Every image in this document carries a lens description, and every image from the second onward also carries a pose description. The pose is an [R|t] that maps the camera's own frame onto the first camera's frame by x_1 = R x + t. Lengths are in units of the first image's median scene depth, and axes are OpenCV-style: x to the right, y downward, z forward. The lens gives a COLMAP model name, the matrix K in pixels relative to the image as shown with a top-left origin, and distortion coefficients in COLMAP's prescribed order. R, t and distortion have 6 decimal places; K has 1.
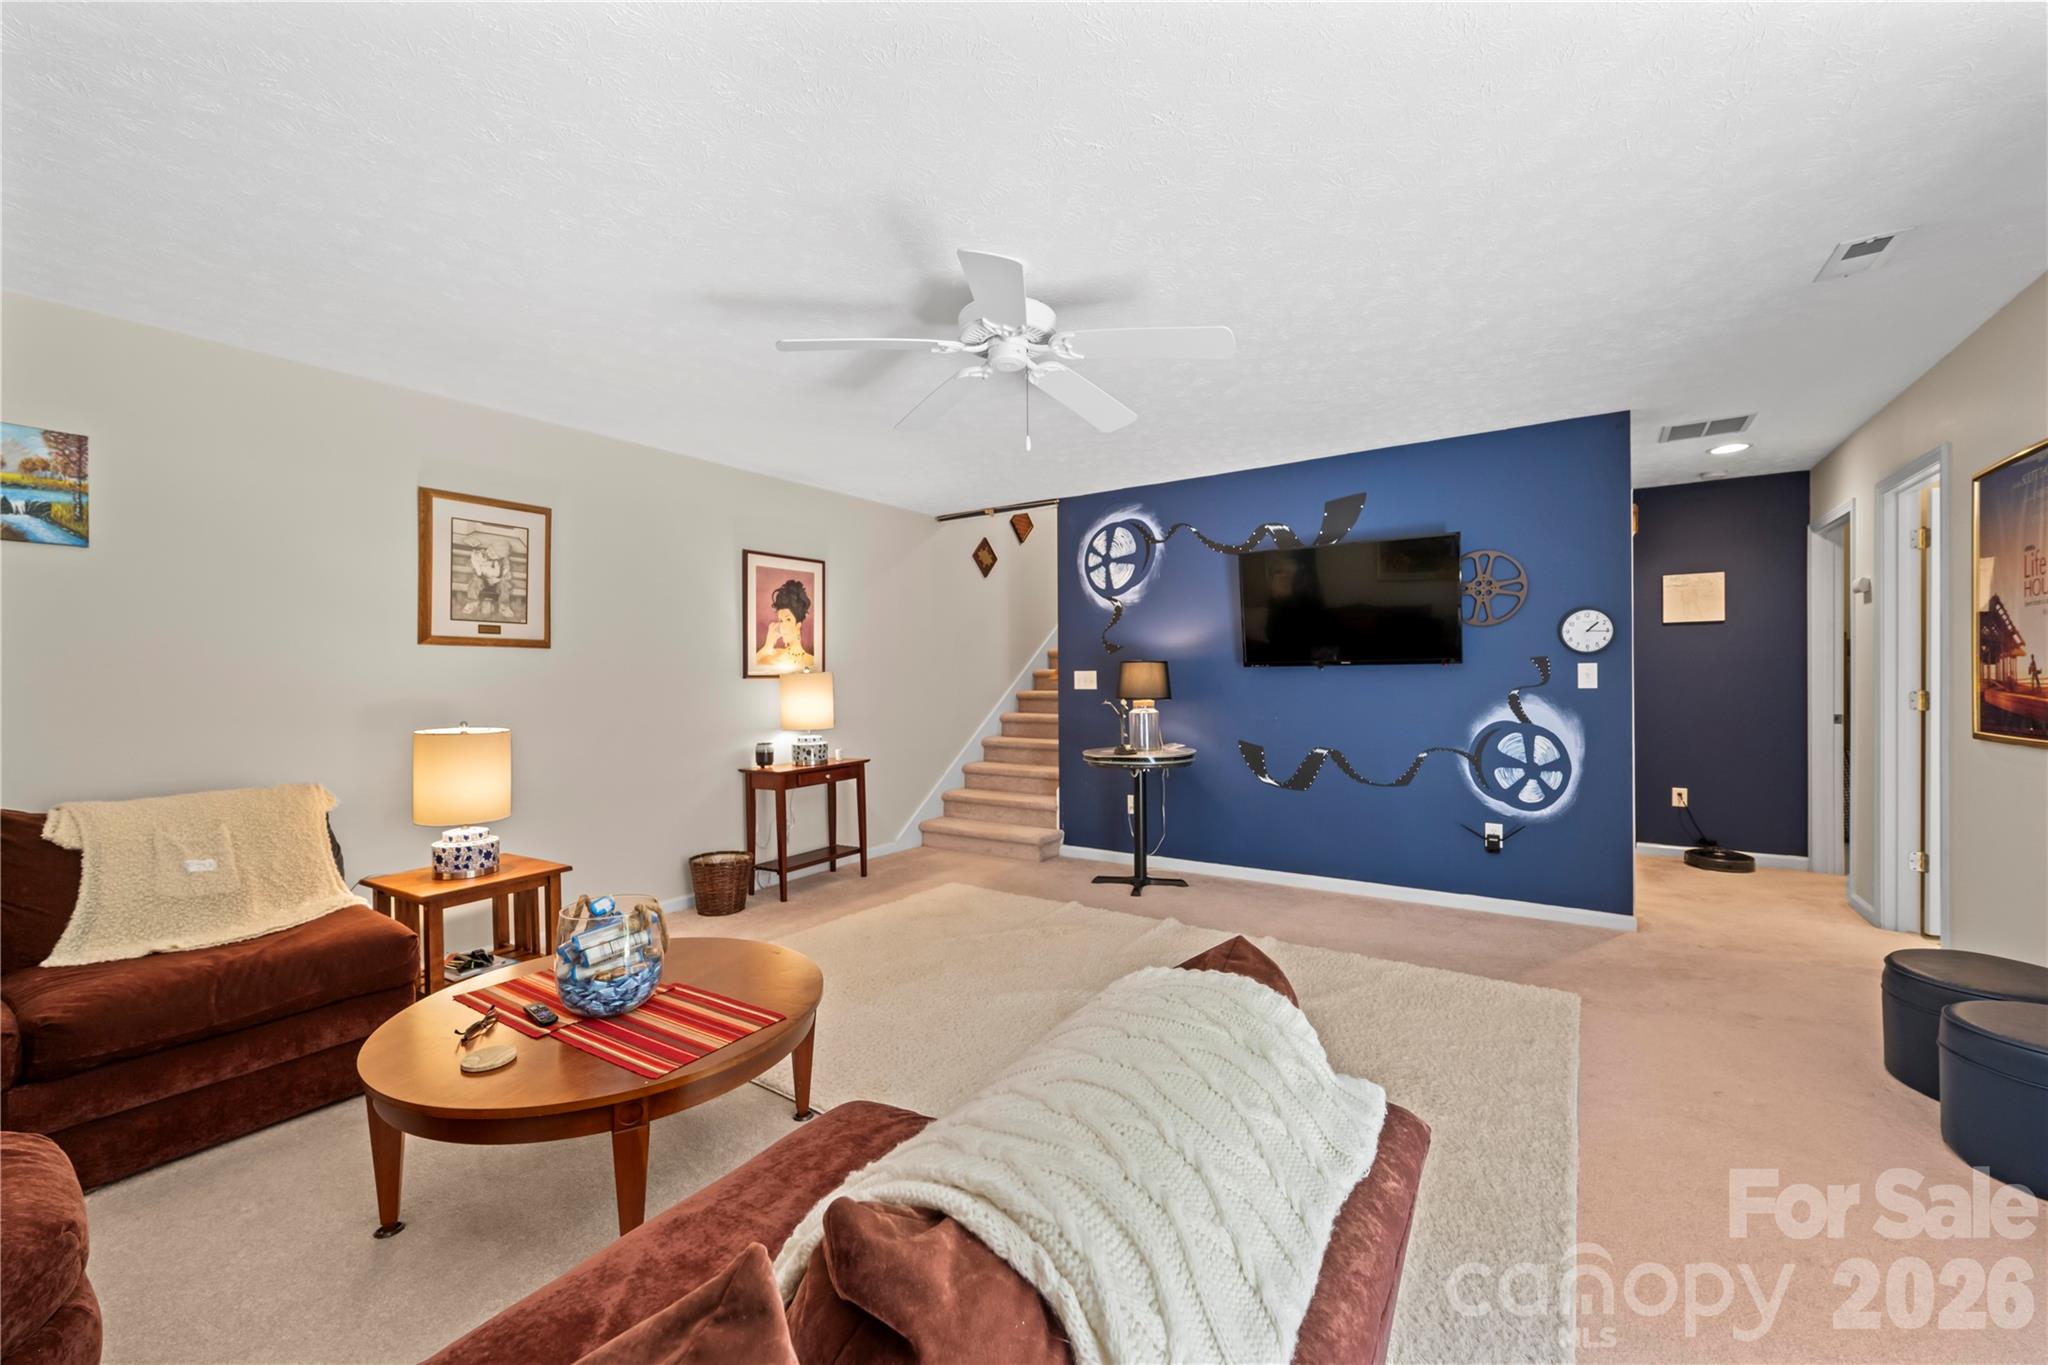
lens RADIAL K [[815.2, 0, 1033.7], [0, 815.2, 675.2], [0, 0, 1]] dist [0.000981, -0.000099]
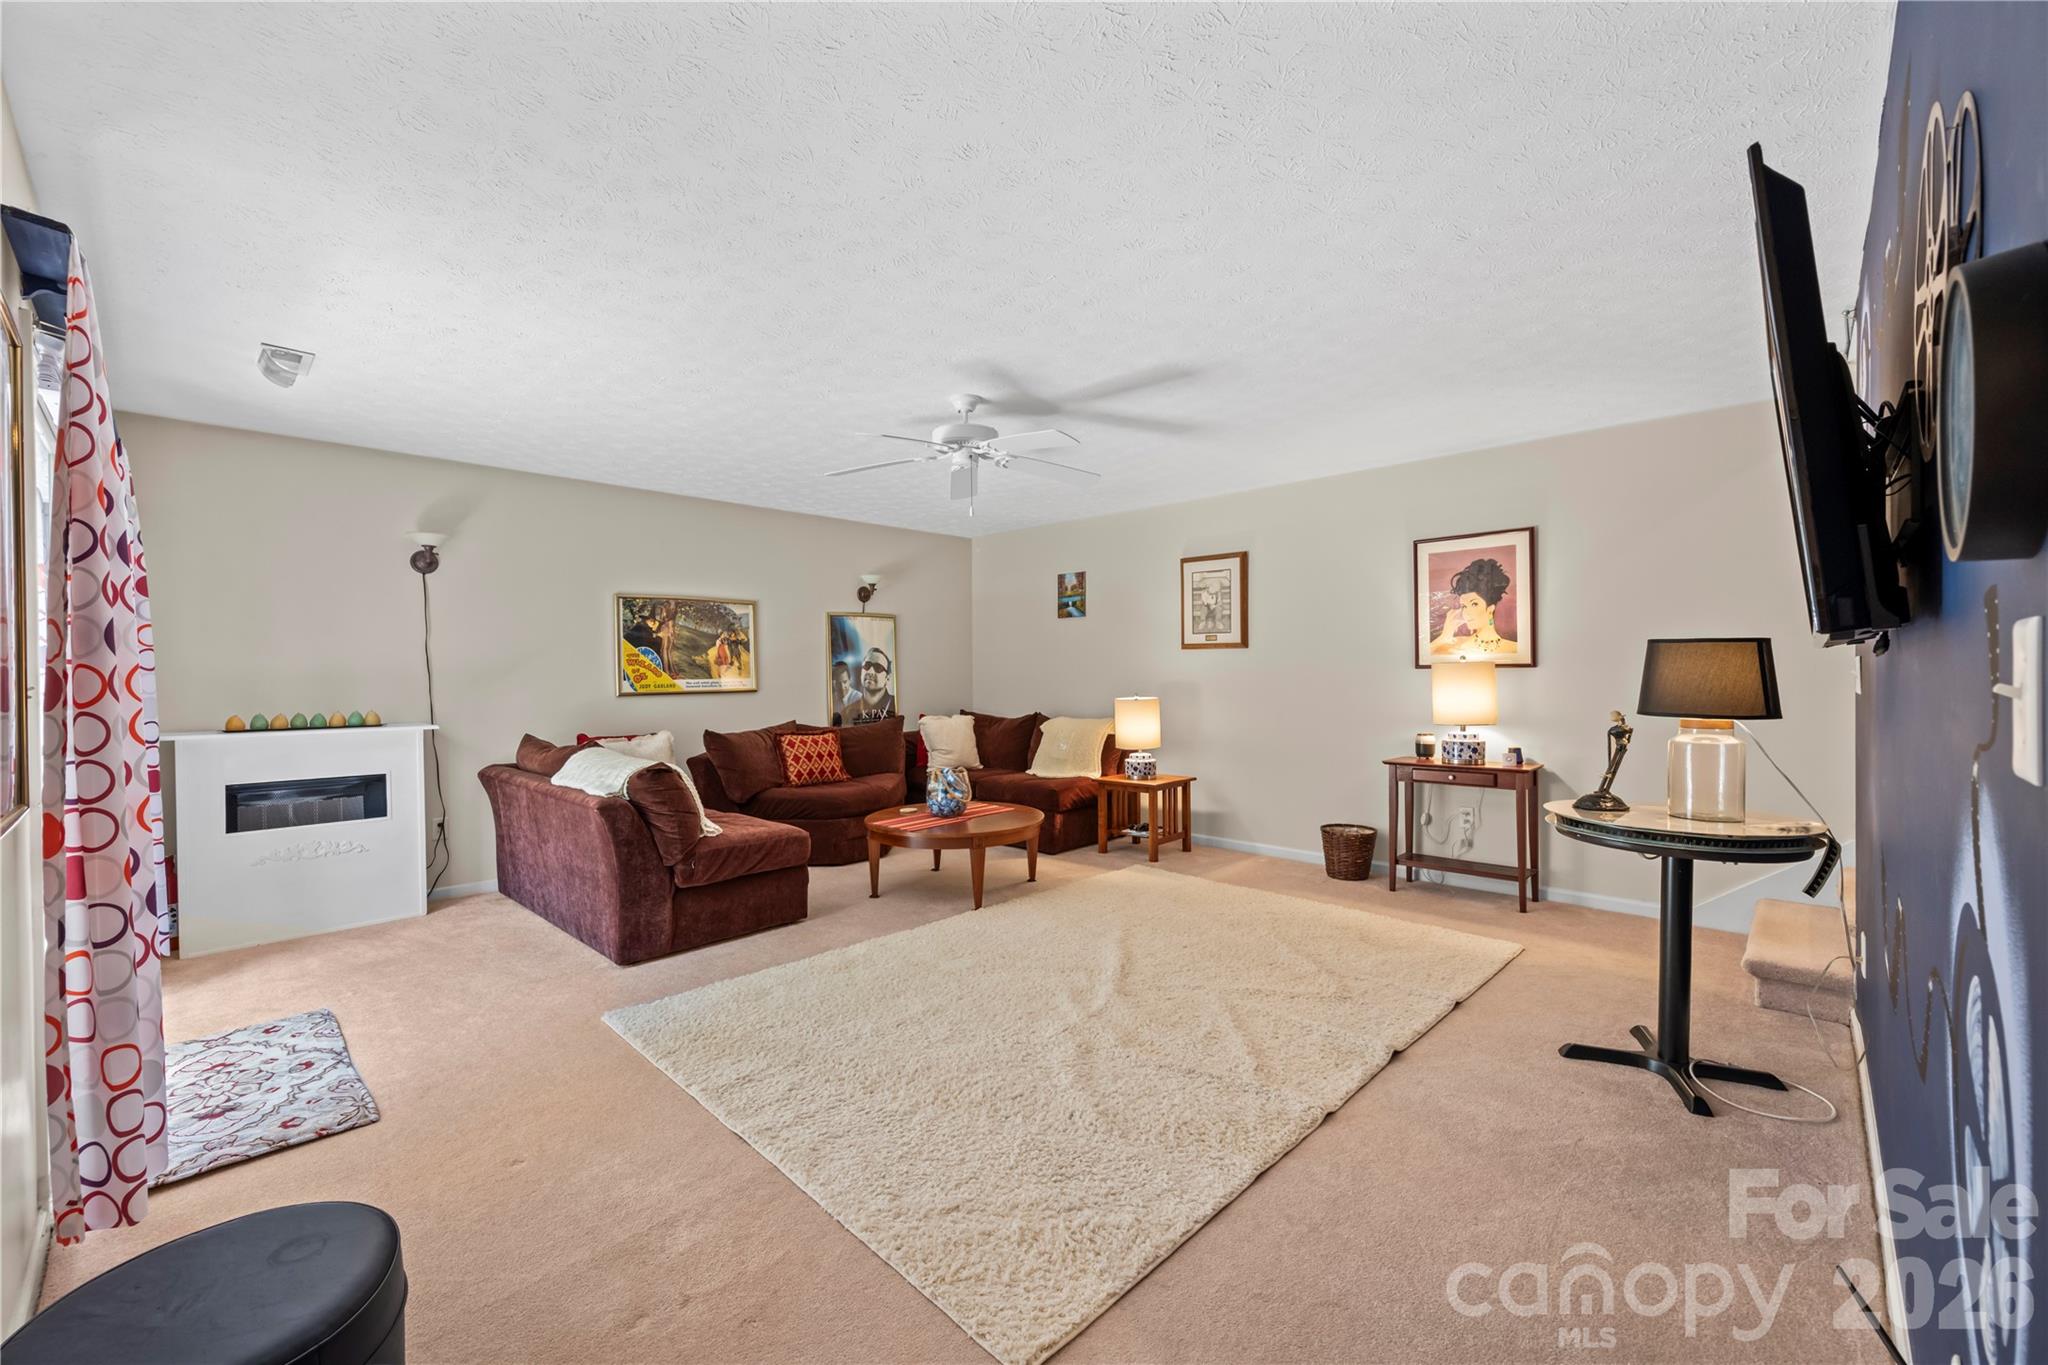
lens RADIAL K [[815.2, 0, 1033.7], [0, 815.2, 675.2], [0, 0, 1]] dist [0.000981, -0.000099]
pose [[-0.195430, 0.008714, -0.980679, 0.781521], [0.004669, 0.999957, 0.007955, 0.002236], [0.980706, -0.003024, -0.195463, 0.785119]]
